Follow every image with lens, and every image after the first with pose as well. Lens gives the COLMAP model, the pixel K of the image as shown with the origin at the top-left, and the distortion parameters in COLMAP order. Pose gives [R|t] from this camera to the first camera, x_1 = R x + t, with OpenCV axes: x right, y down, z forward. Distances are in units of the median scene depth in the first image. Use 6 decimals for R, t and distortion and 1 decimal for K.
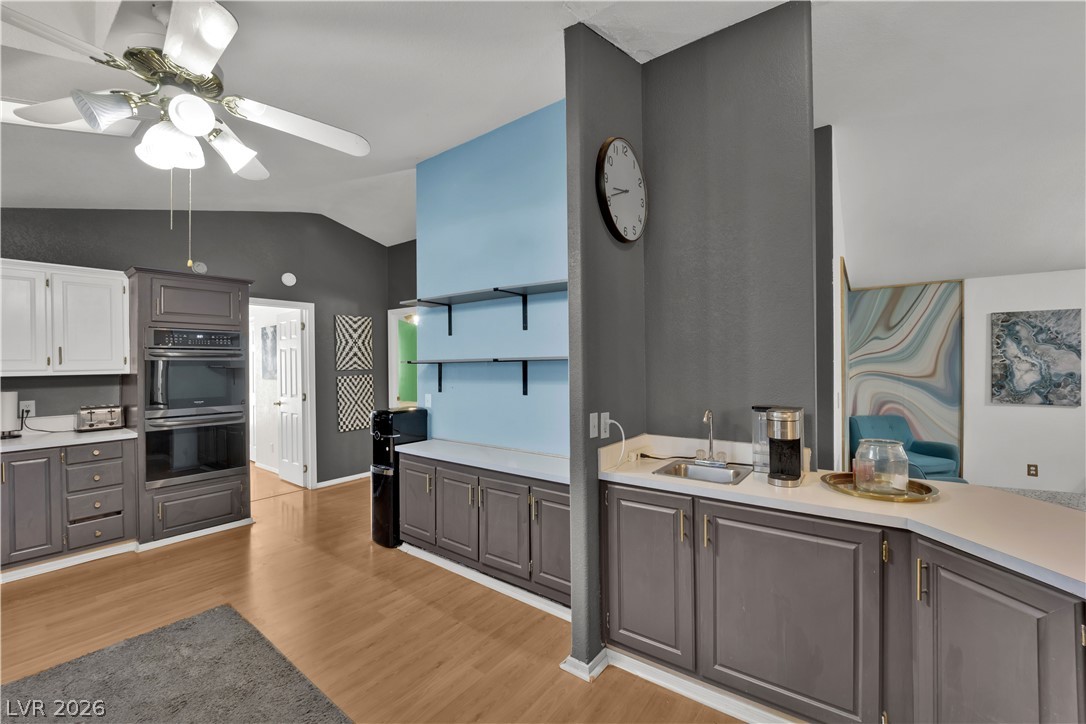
lens RADIAL K [[436.0, 0, 539.0], [0, 436.0, 361.6], [0, 0, 1]] dist [-0.011570, -0.002329]
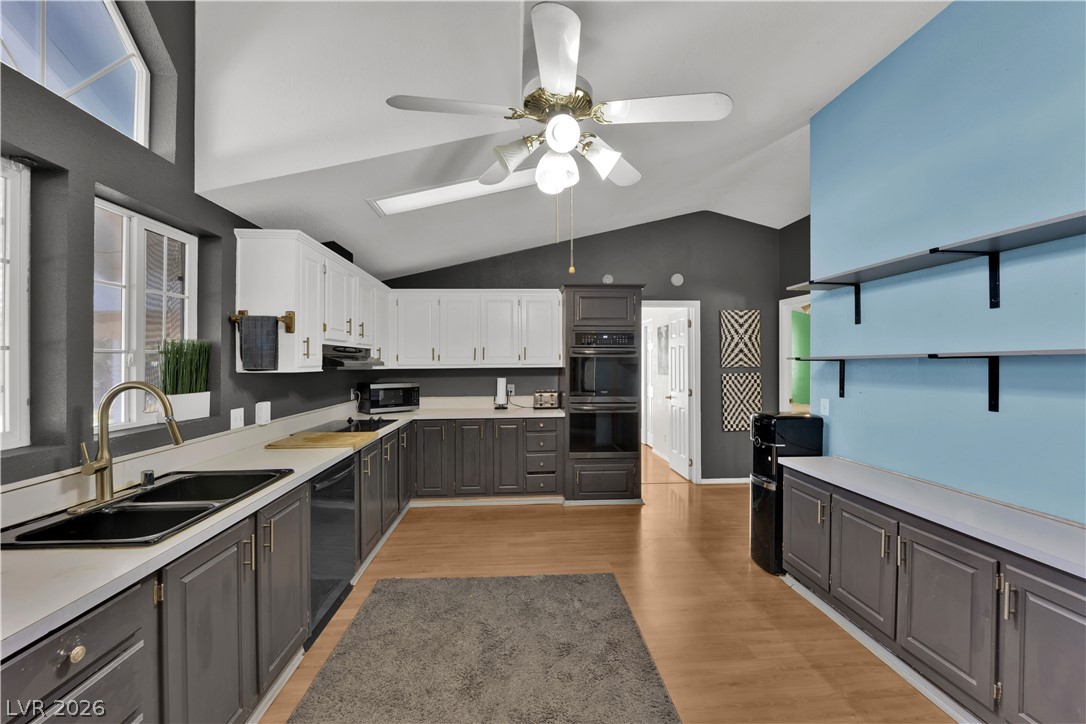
lens RADIAL K [[436.0, 0, 545.7], [0, 436.0, 361.9], [0, 0, 1]] dist [-0.011570, -0.002329]
pose [[0.664031, 0.007988, -0.747662, 0.001103], [-0.002999, 0.999963, 0.008020, 0.001608], [0.747699, -0.003083, 0.664031, 0.077742]]
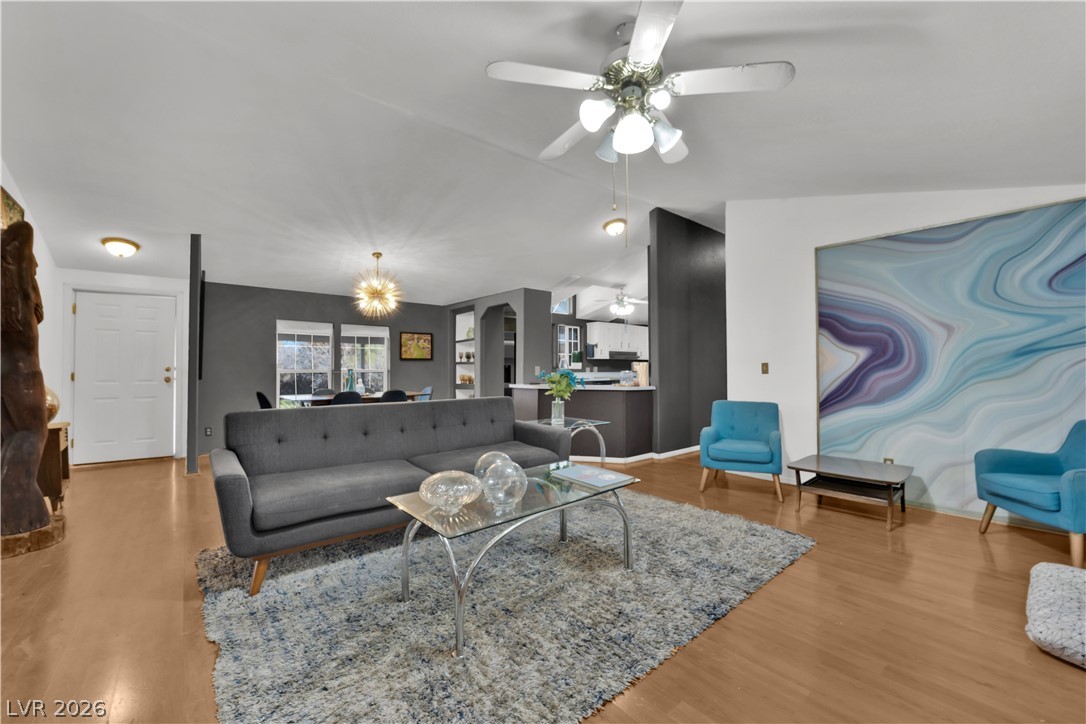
lens RADIAL K [[436.0, 0, 549.3], [0, 436.0, 359.8], [0, 0, 1]] dist [-0.011570, -0.002329]
pose [[-0.216225, -0.009298, -0.976299, 1.735069], [0.007388, 0.999910, -0.011159, 0.056531], [0.976316, -0.009625, -0.216136, 0.484599]]
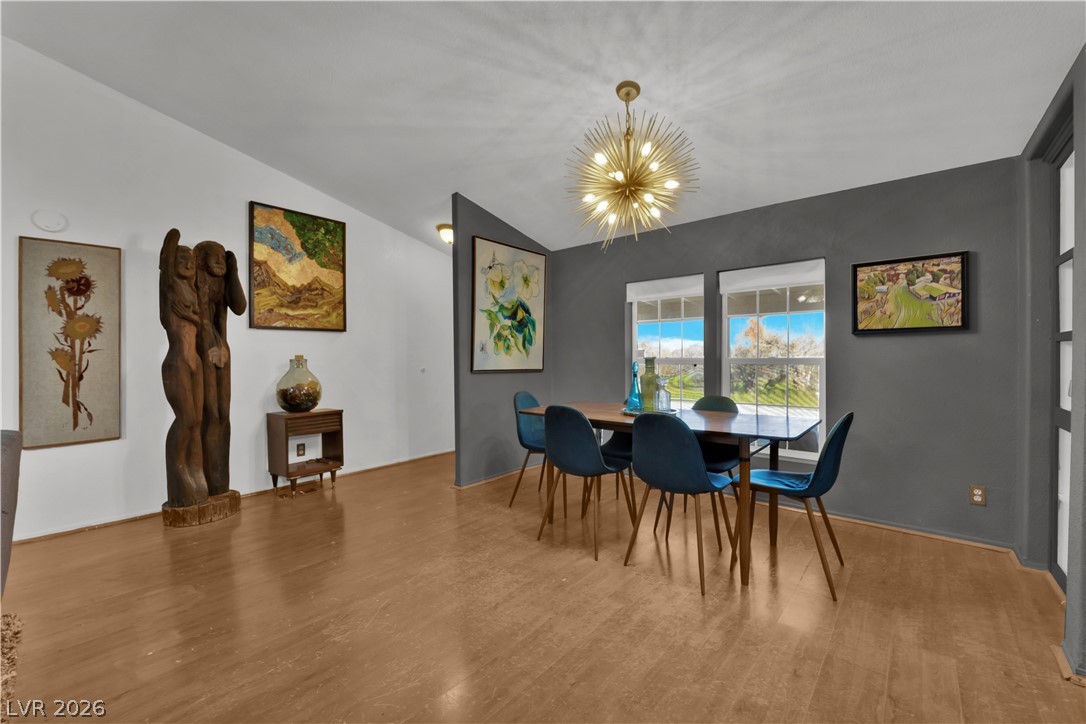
lens RADIAL K [[436.0, 0, 539.9], [0, 436.0, 364.5], [0, 0, 1]] dist [-0.011570, -0.002329]
pose [[-0.997389, 0.017969, 0.069948, 0.593351], [0.018925, 0.999736, 0.013022, 0.063377], [-0.069696, 0.014311, -0.997466, 0.257363]]
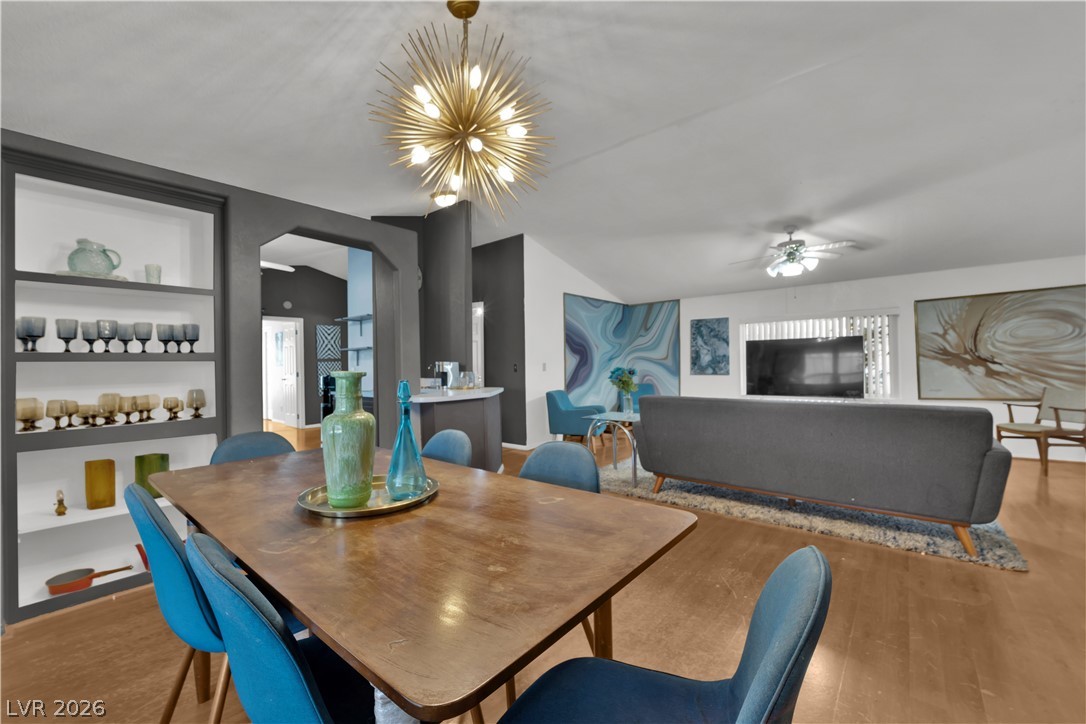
lens RADIAL K [[436.0, 0, 539.8], [0, 436.0, 360.9], [0, 0, 1]] dist [-0.011570, -0.002329]
pose [[0.998154, -0.005985, -0.060437, 0.624733], [0.005484, 0.999949, -0.008450, 0.061497], [0.060485, 0.008103, 0.998136, -0.777806]]
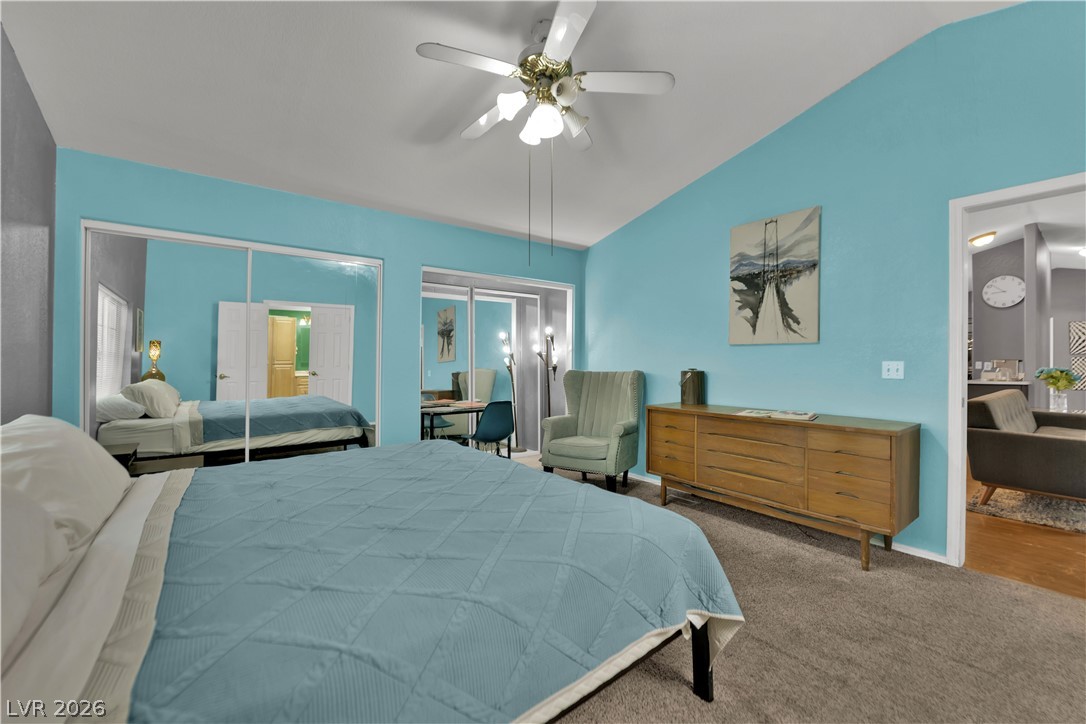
lens RADIAL K [[436.0, 0, 546.3], [0, 436.0, 358.0], [0, 0, 1]] dist [-0.011570, -0.002329]
pose [[-0.265233, 0.004474, -0.964174, 2.266141], [0.000139, 0.999989, 0.004602, 0.036884], [0.964184, 0.001087, -0.265231, -0.749919]]
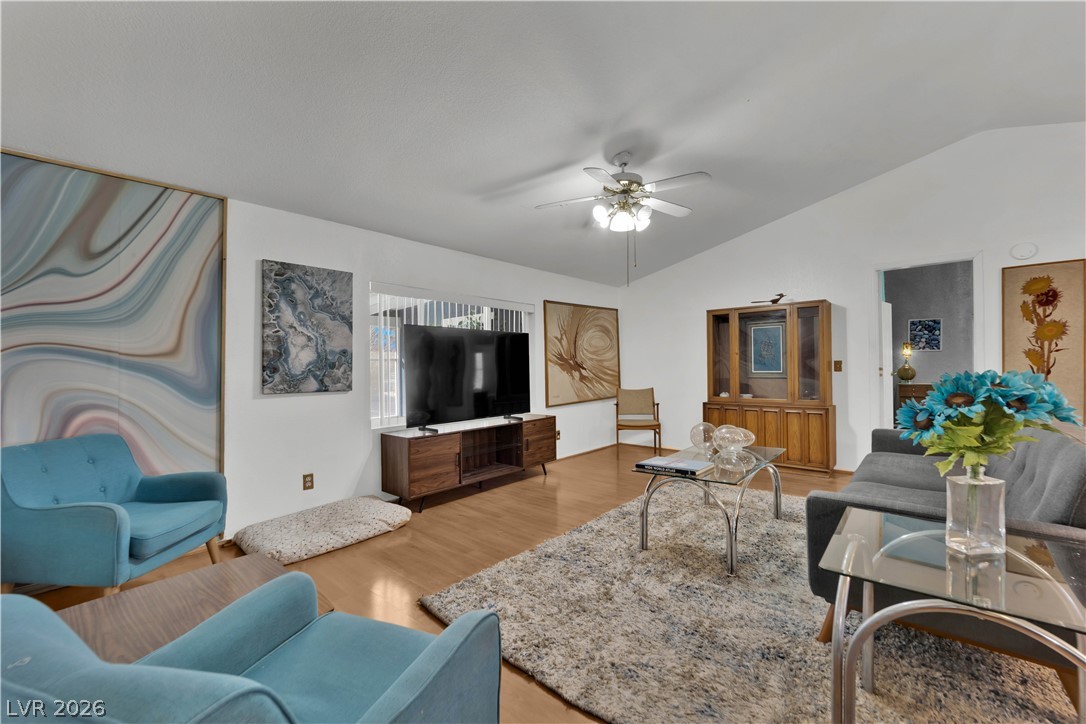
lens RADIAL K [[436.0, 0, 546.5], [0, 436.0, 361.2], [0, 0, 1]] dist [-0.011570, -0.002329]
pose [[0.074592, 0.016745, 0.997074, 0.457589], [0.007368, 0.999822, -0.017342, 0.065321], [-0.997187, 0.008640, 0.074455, 0.558713]]
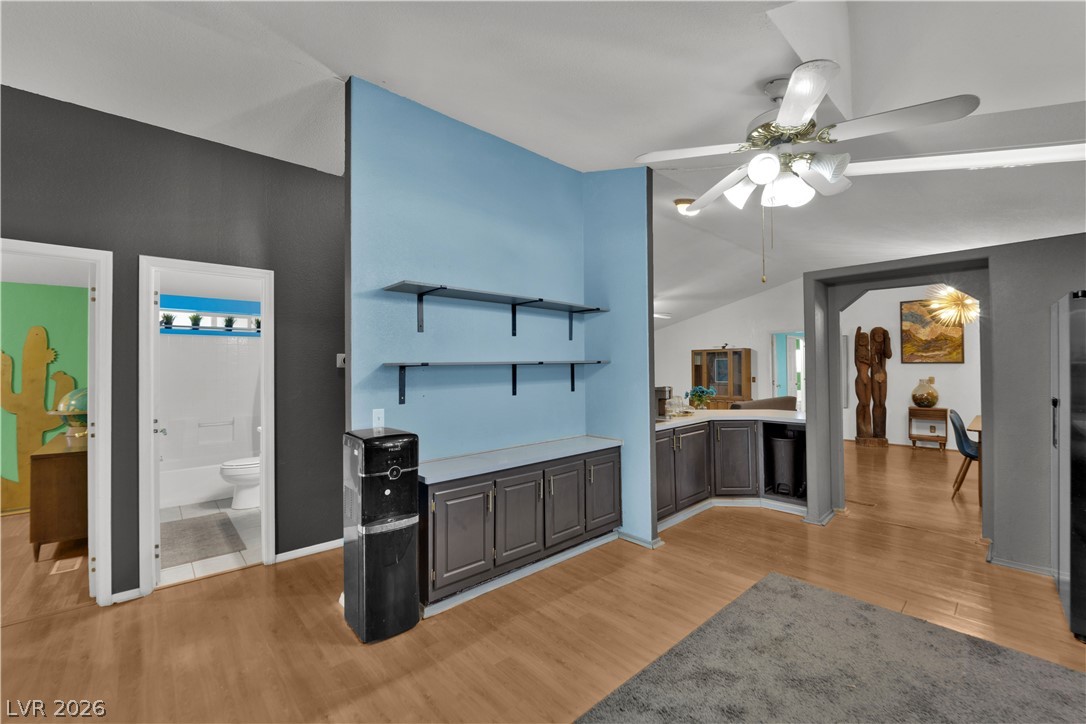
lens RADIAL K [[436.0, 0, 543.4], [0, 436.0, 363.5], [0, 0, 1]] dist [-0.011570, -0.002329]
pose [[0.189499, 0.015919, 0.981752, -0.835242], [0.005136, 0.999839, -0.017204, 0.011871], [-0.981868, 0.008302, 0.189386, 0.545529]]
